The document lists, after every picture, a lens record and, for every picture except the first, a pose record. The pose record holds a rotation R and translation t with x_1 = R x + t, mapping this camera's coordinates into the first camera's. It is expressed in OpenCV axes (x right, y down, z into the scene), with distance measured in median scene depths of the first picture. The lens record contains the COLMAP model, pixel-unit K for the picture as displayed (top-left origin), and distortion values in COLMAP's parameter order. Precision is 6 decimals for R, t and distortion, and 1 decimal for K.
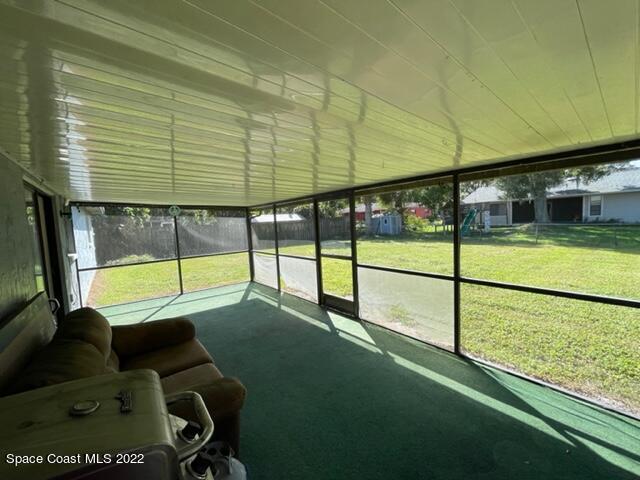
lens RADIAL K [[259.6, 0, 316.0], [0, 259.6, 239.1], [0, 0, 1]] dist [-0.002172, -0.000141]
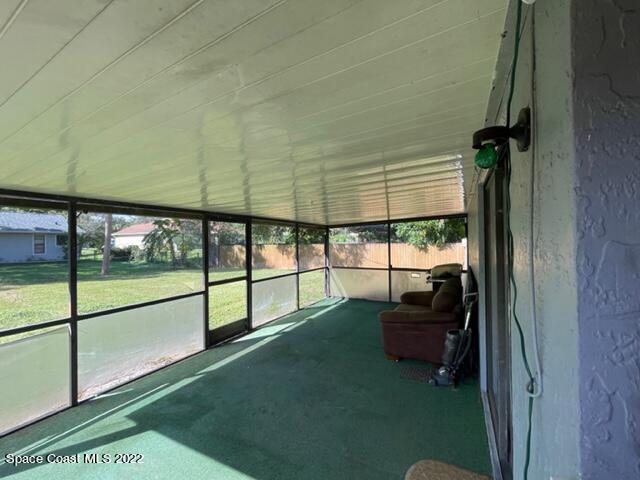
lens RADIAL K [[259.6, 0, 318.0], [0, 259.6, 242.8], [0, 0, 1]] dist [-0.002172, -0.000141]
pose [[-0.395070, 0.059376, 0.916730, -0.990043], [0.101734, 0.994599, -0.020576, -0.020151], [-0.913001, 0.085134, -0.398976, 1.126376]]
